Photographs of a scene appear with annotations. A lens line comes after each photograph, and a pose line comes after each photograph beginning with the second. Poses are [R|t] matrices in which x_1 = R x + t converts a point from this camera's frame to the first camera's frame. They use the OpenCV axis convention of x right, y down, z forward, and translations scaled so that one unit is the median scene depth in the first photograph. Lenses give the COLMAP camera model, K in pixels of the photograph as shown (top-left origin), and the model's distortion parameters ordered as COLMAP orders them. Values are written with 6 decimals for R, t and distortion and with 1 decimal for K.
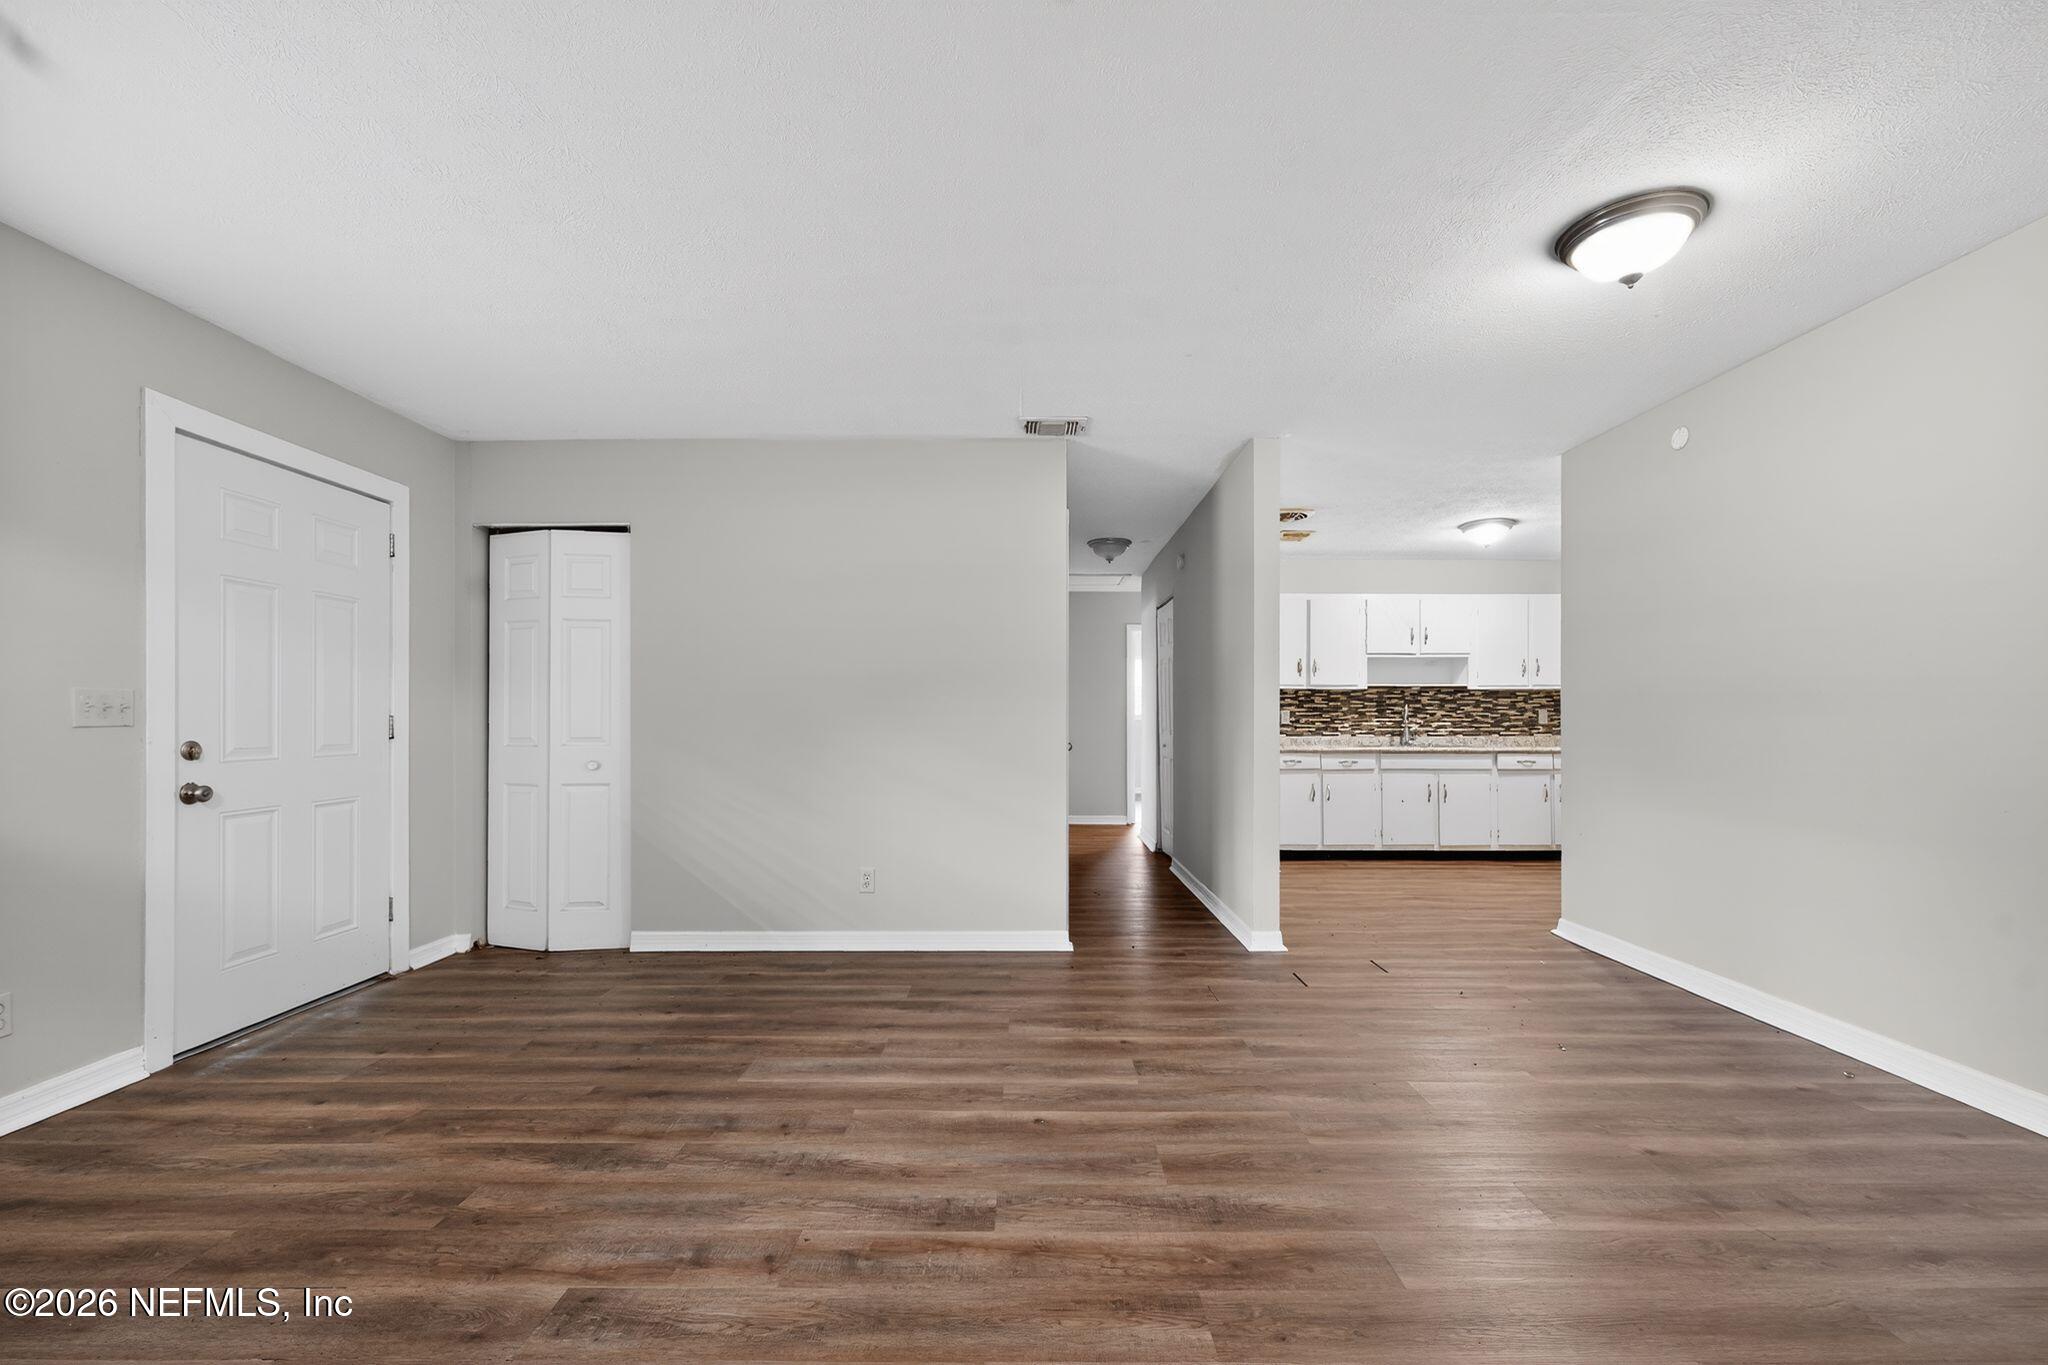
lens RADIAL K [[827.8, 0, 1024.0], [0, 827.8, 712.6], [0, 0, 1]] dist [-0.000161, -0.000060]
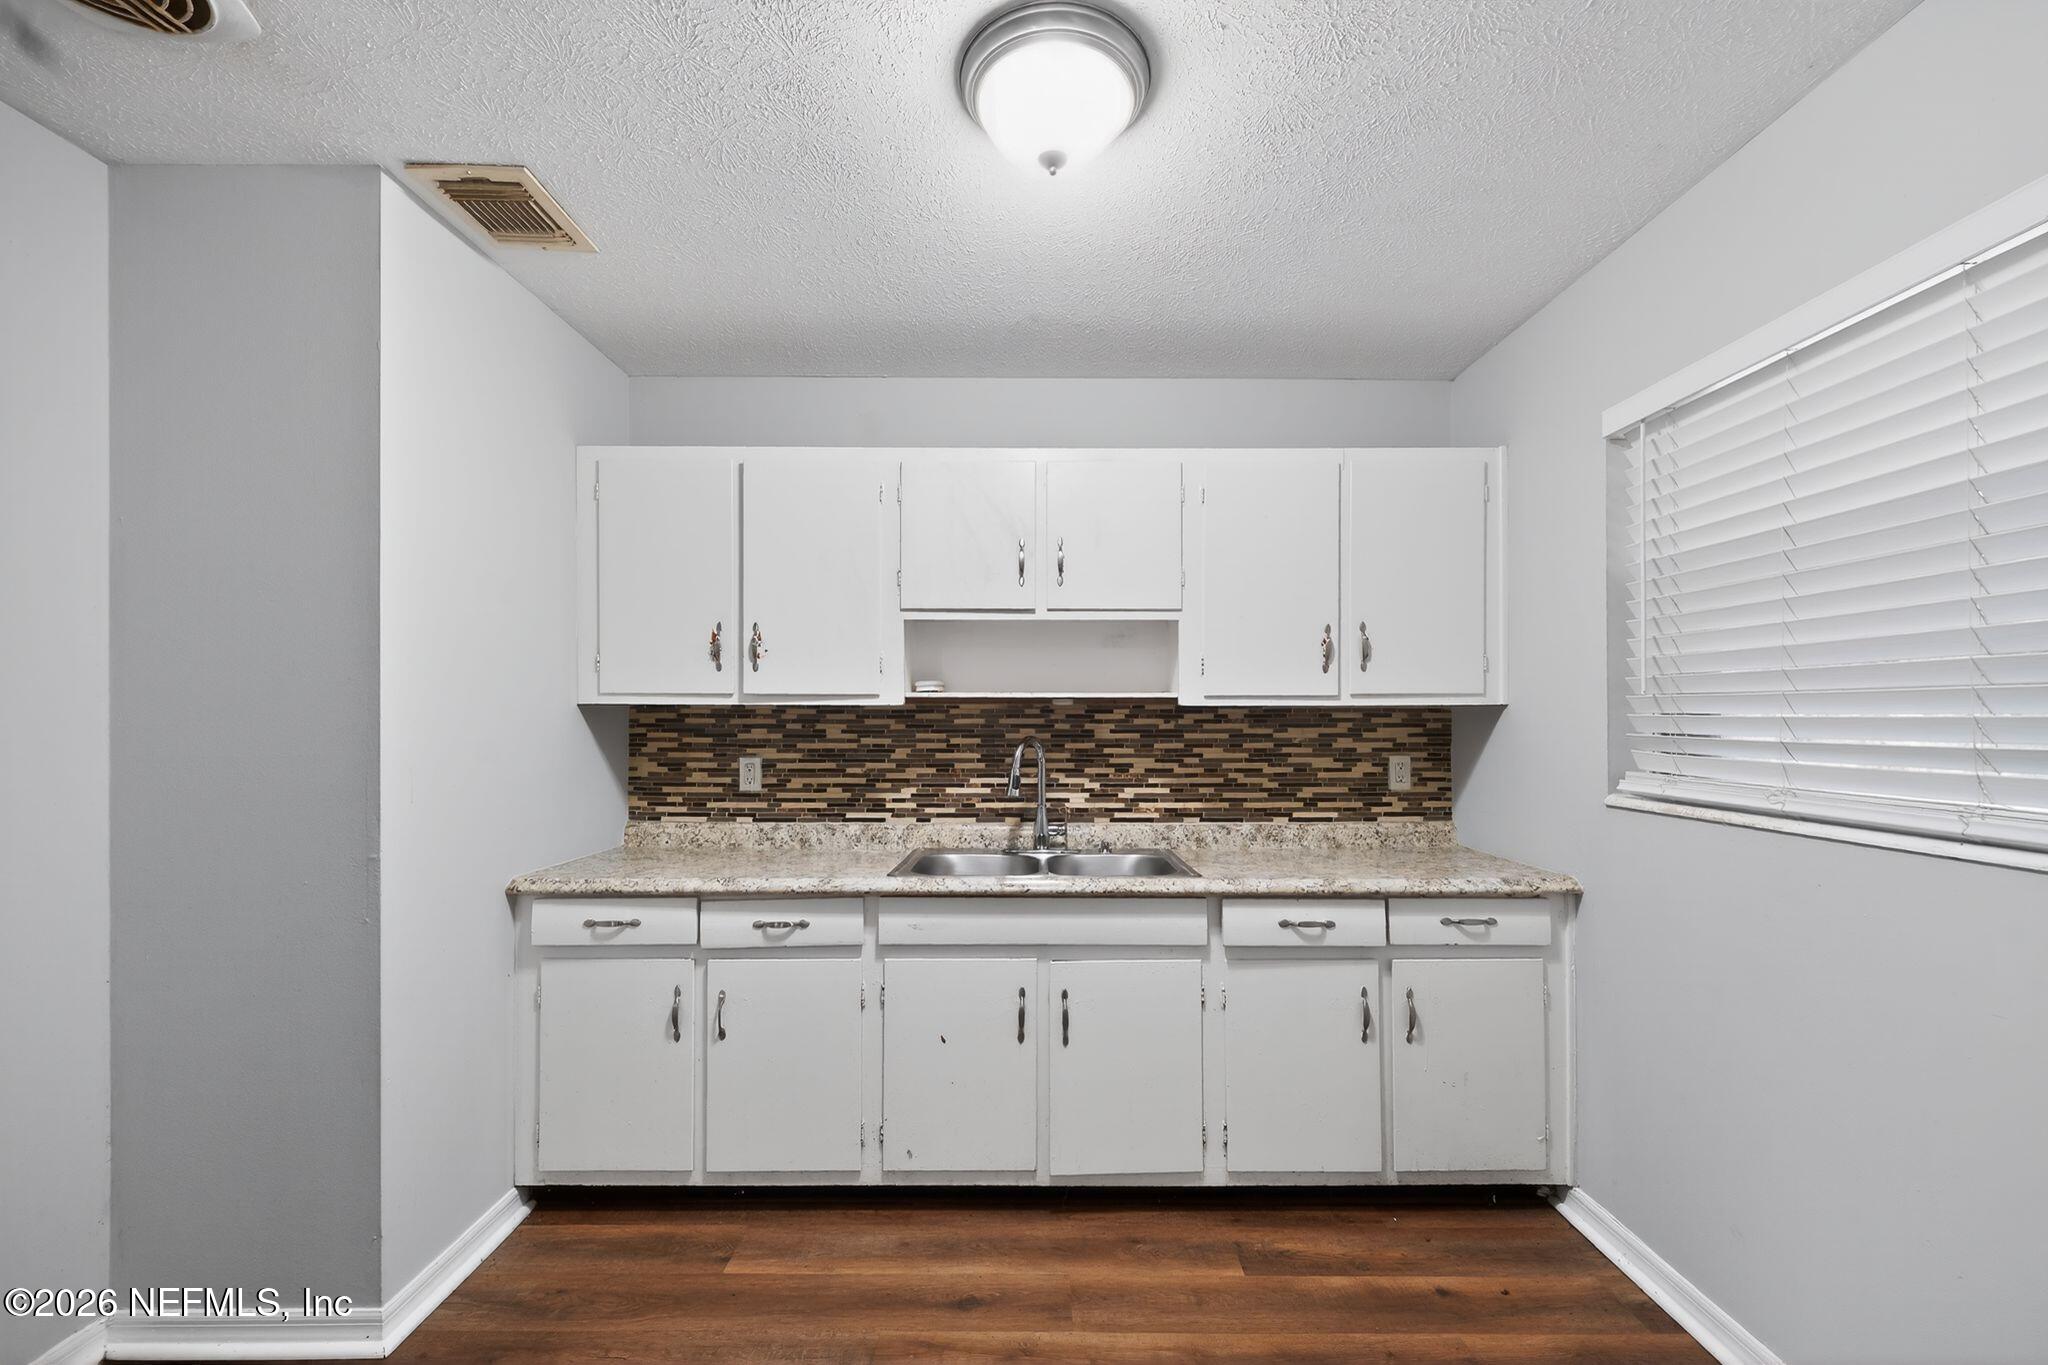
lens RADIAL K [[825.8, 0, 1029.9], [0, 825.8, 693.7], [0, 0, 1]] dist [-0.000770, -0.000081]
pose [[0.999997, 0.000942, -0.002463, 0.450746], [-0.000977, 0.999896, -0.014360, -0.027600], [0.002450, 0.014362, 0.999894, 0.602356]]
